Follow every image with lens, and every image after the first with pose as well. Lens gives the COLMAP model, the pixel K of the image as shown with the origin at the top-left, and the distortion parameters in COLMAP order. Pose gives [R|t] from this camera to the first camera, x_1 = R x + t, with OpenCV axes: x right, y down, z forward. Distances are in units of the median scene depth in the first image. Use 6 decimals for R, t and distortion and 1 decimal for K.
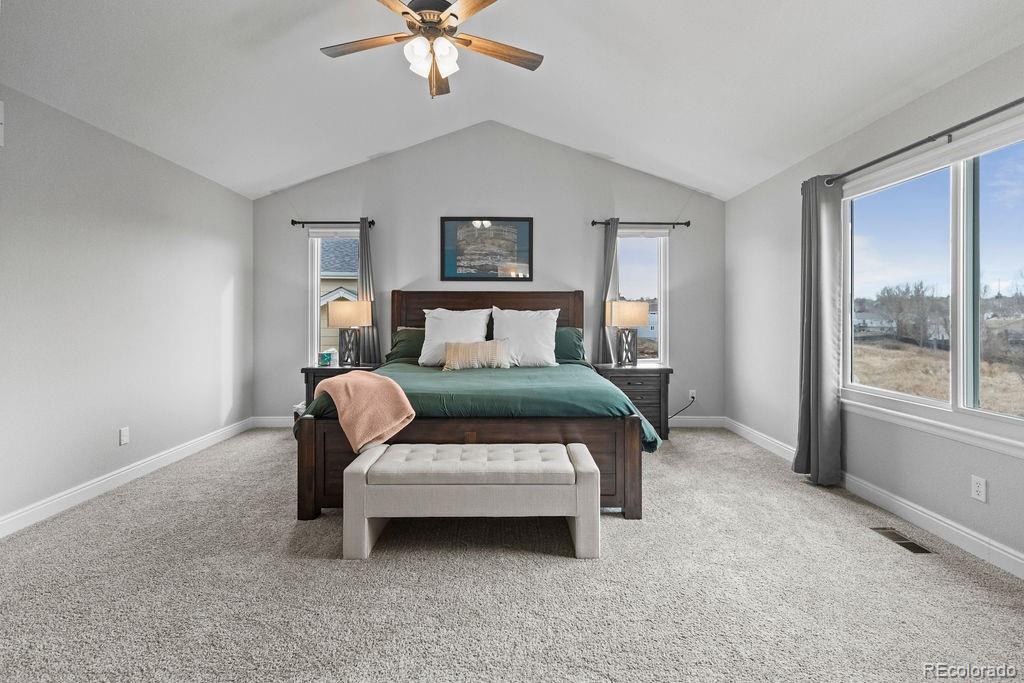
lens RADIAL K [[461.1, 0, 511.3], [0, 461.1, 328.8], [0, 0, 1]] dist [0.007374, -0.000074]
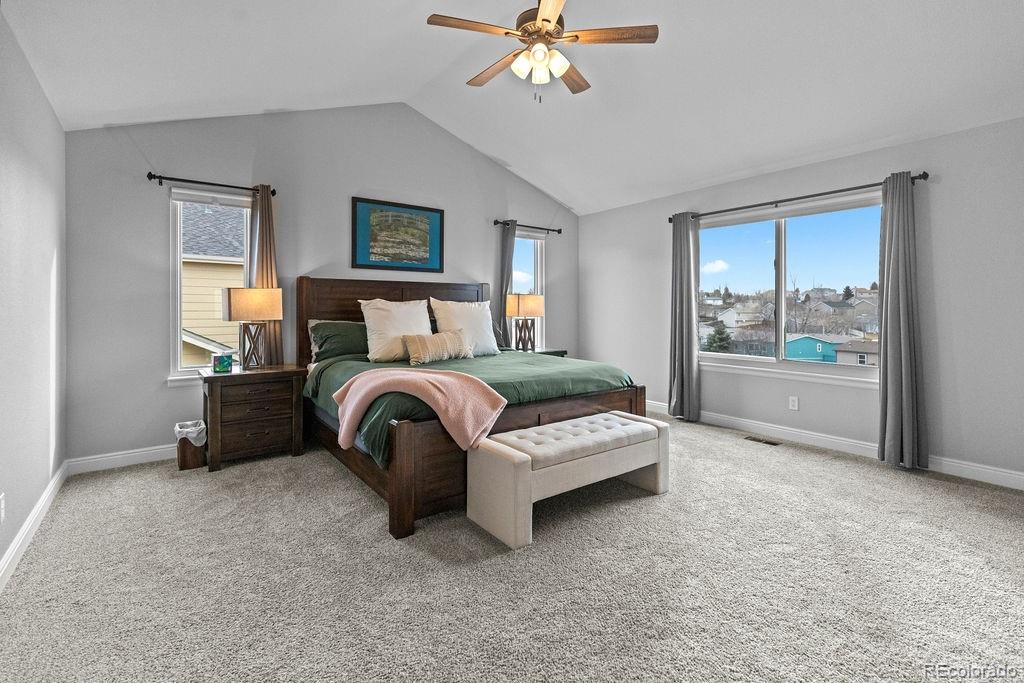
lens RADIAL K [[463.3, 0, 511.2], [0, 463.3, 325.3], [0, 0, 1]] dist [0.006027, -0.000074]
pose [[0.810198, -0.022749, 0.585715, -0.479326], [0.016392, 0.999735, 0.016155, -0.002373], [-0.585928, -0.003488, 0.810356, 0.096990]]
